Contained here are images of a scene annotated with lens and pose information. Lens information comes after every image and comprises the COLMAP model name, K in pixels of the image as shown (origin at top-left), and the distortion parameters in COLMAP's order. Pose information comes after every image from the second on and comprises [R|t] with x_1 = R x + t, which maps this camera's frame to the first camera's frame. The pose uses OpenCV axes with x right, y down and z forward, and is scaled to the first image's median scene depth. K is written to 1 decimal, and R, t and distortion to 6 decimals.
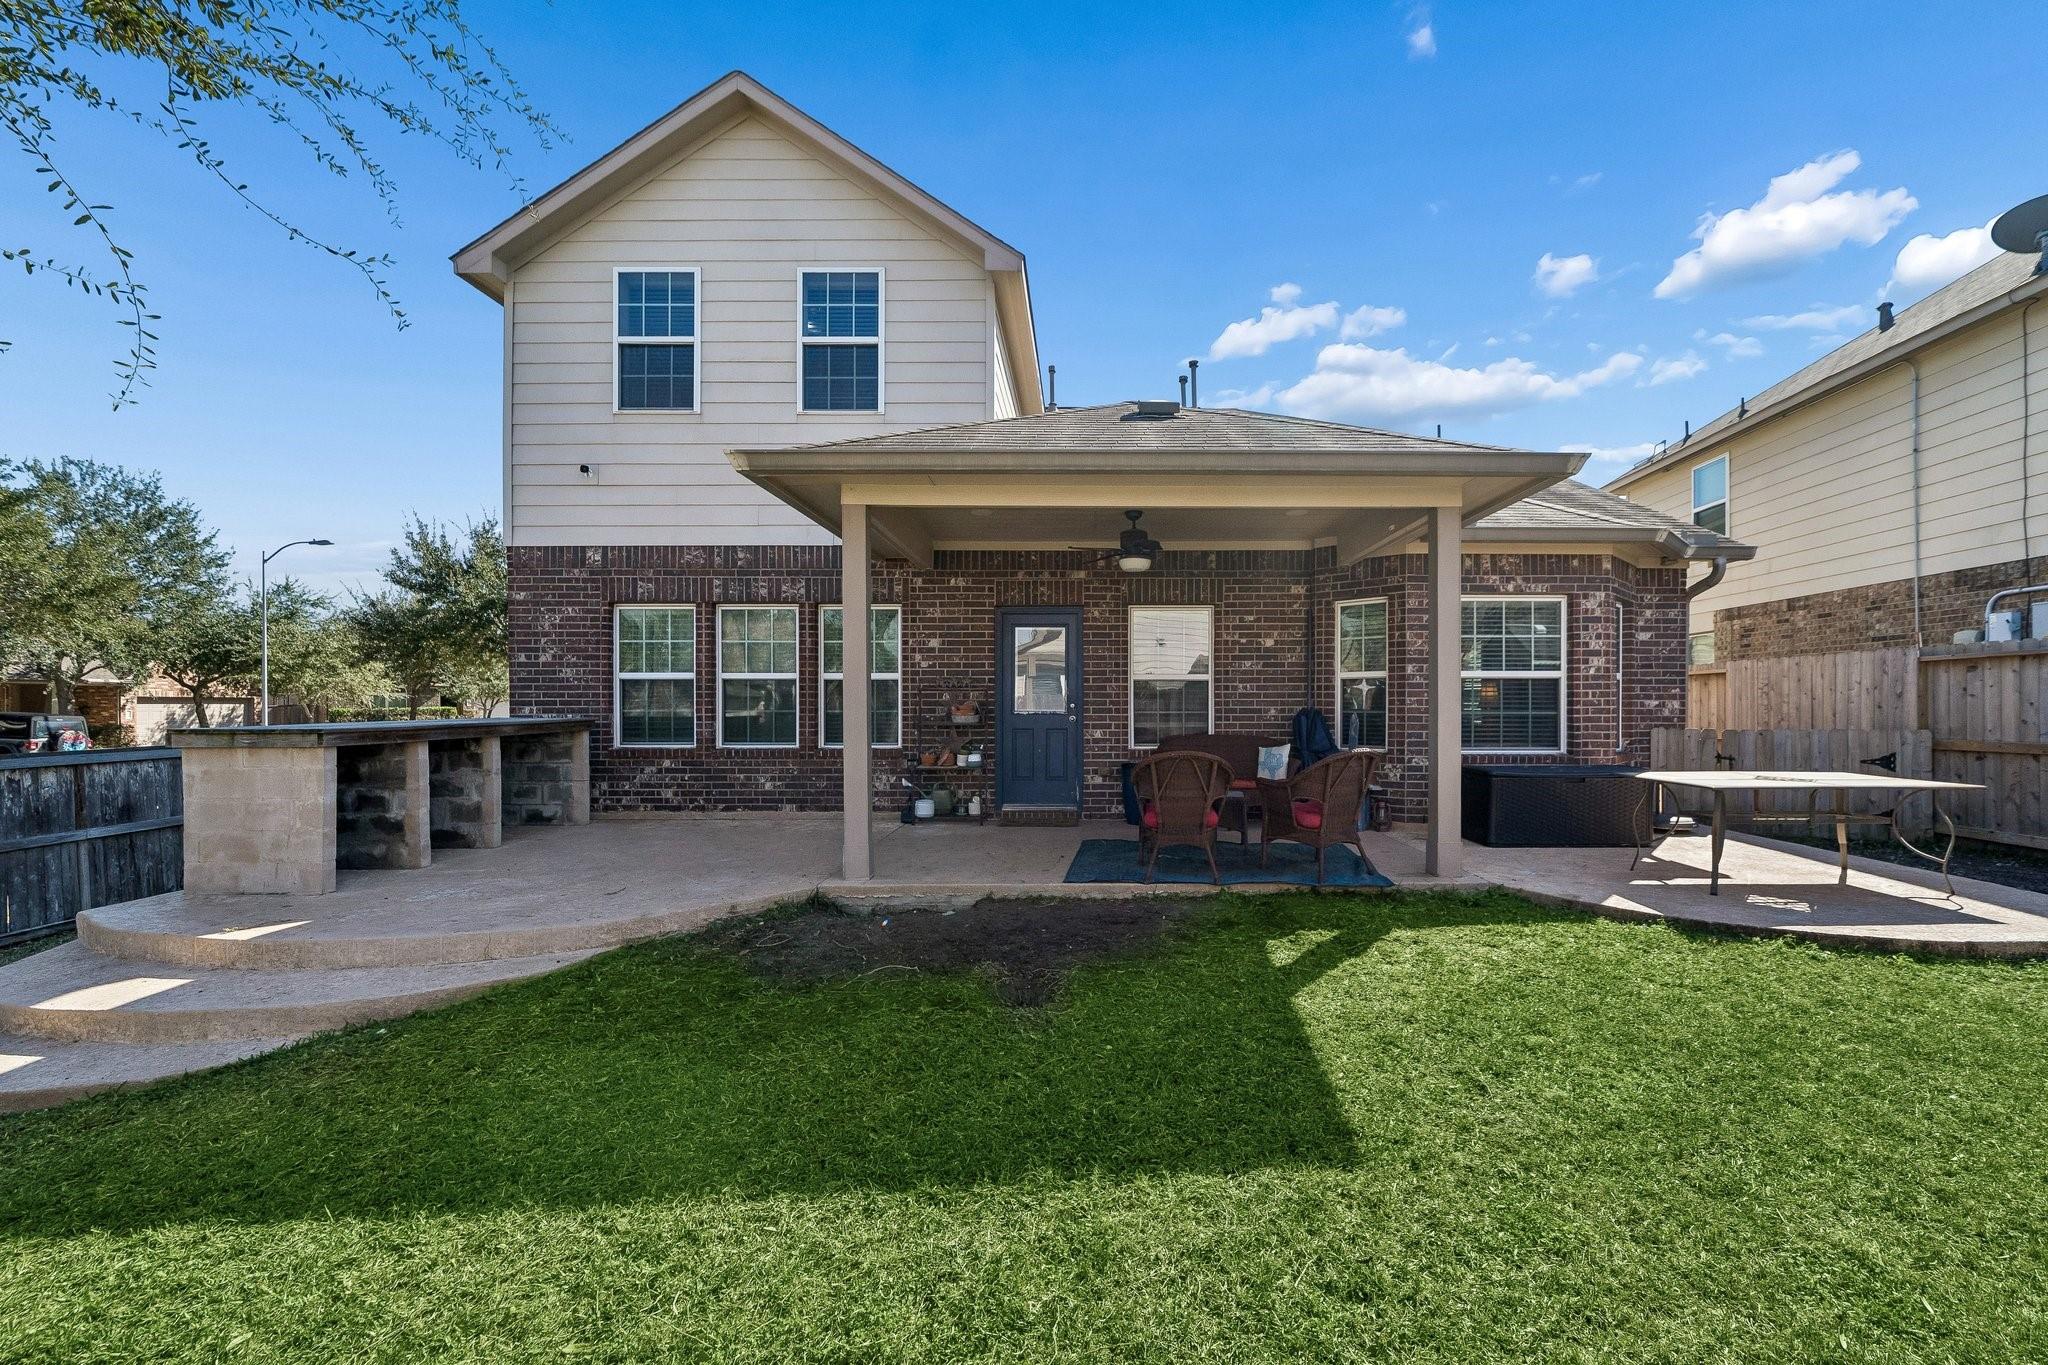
lens RADIAL K [[811.3, 0, 1125.9], [0, 811.3, 690.2], [0, 0, 1]] dist [-0.001764, -0.000074]
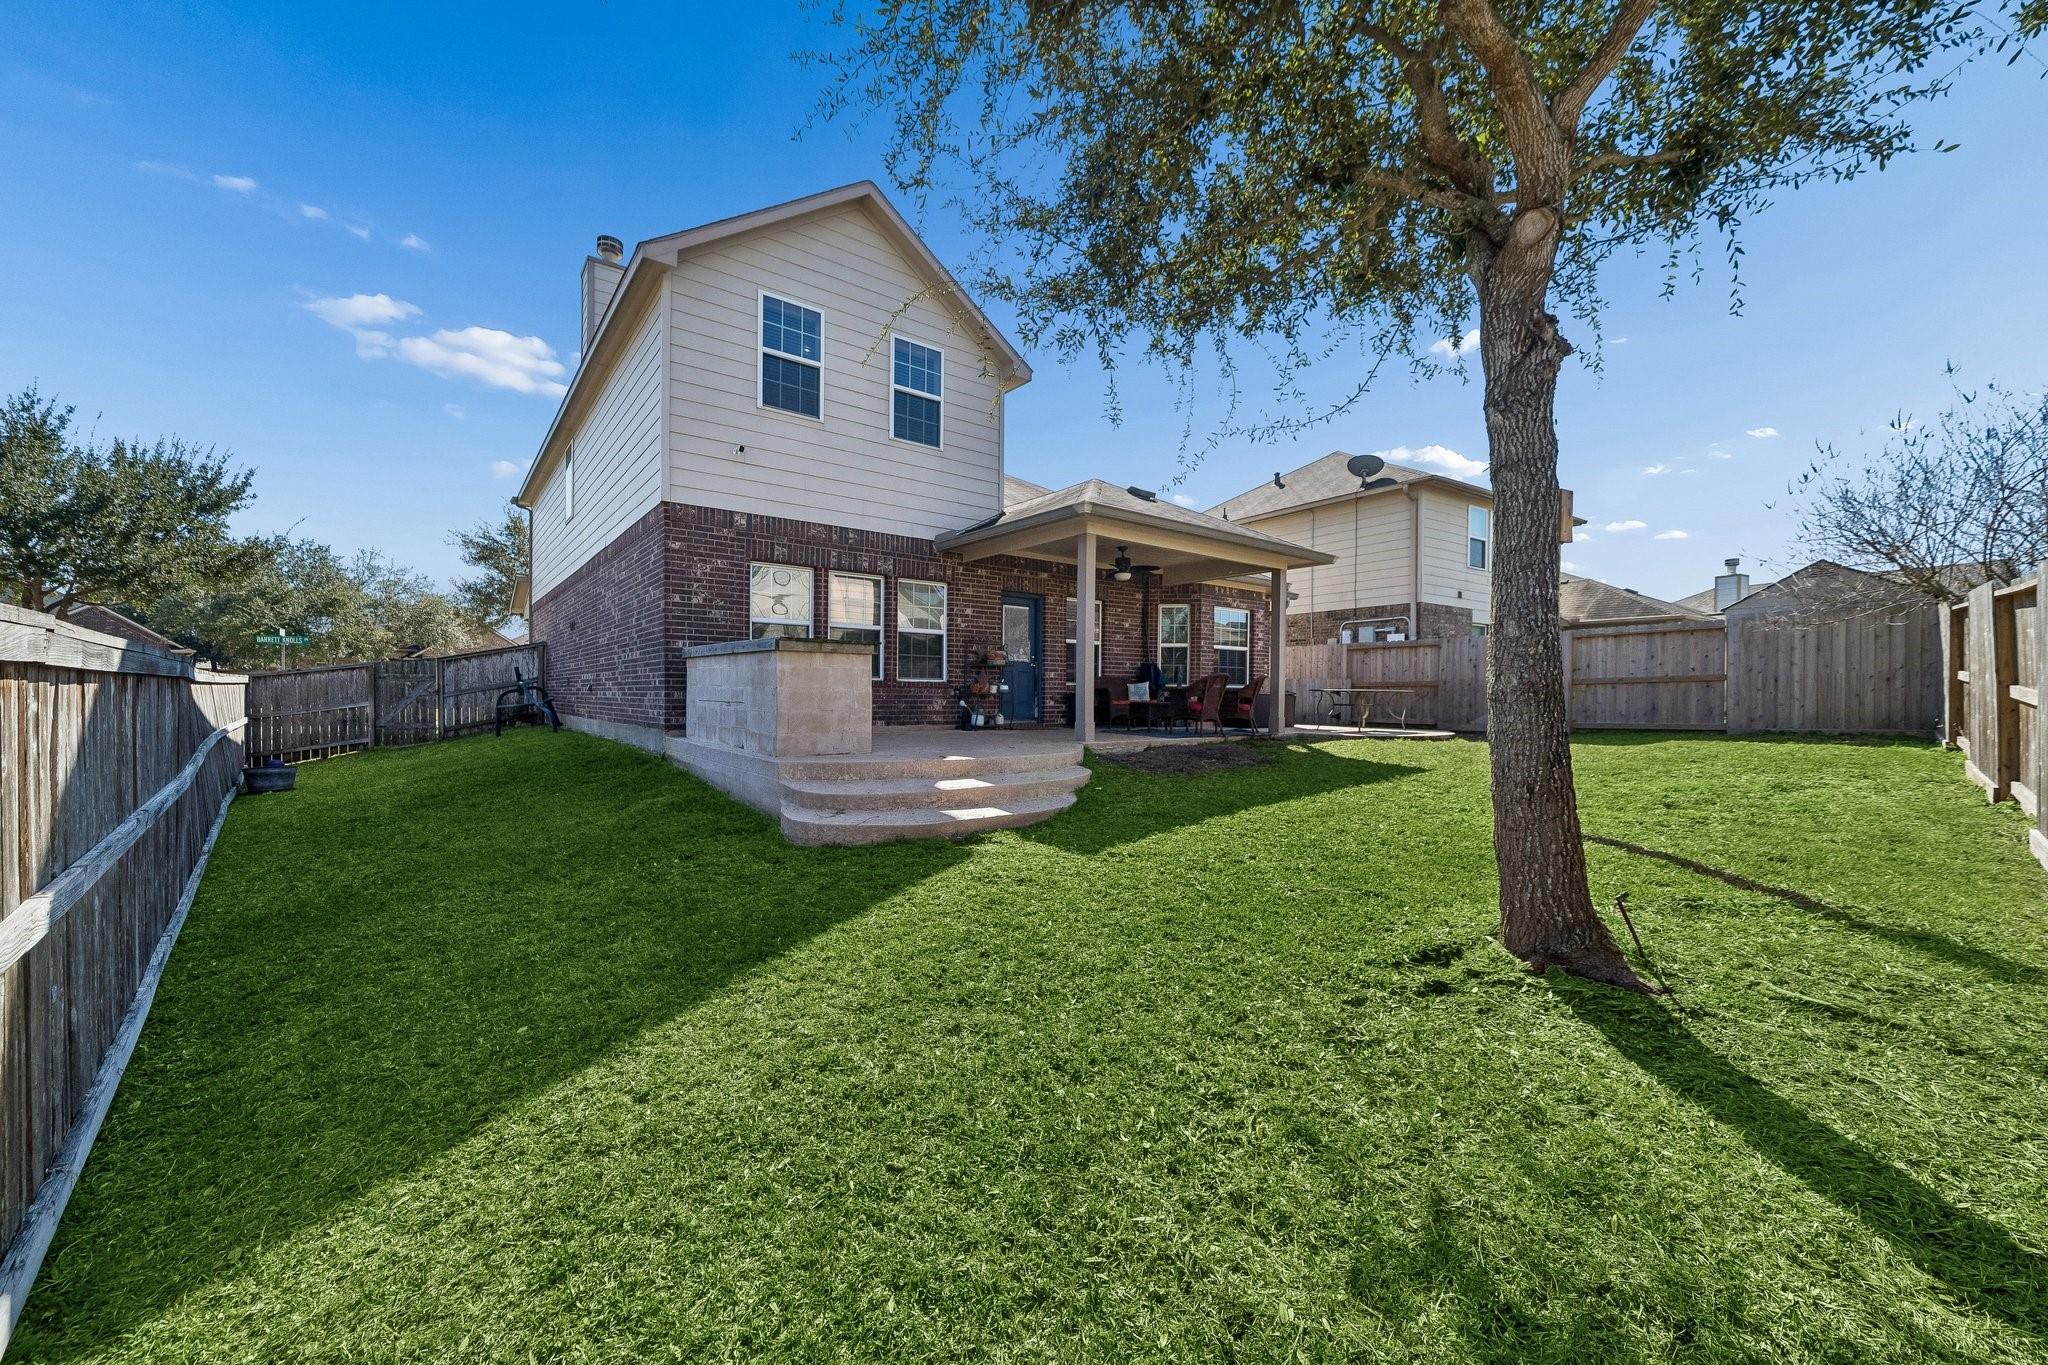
lens RADIAL K [[778.6, 0, 1024.0], [0, 778.6, 682.5], [0, 0, 1]] dist [-0.000162, -0.000018]
pose [[0.791741, 0.016370, 0.610637, -1.030513], [-0.017418, 0.999839, -0.004219, 0.077125], [-0.610608, -0.007295, 0.791899, -0.194807]]
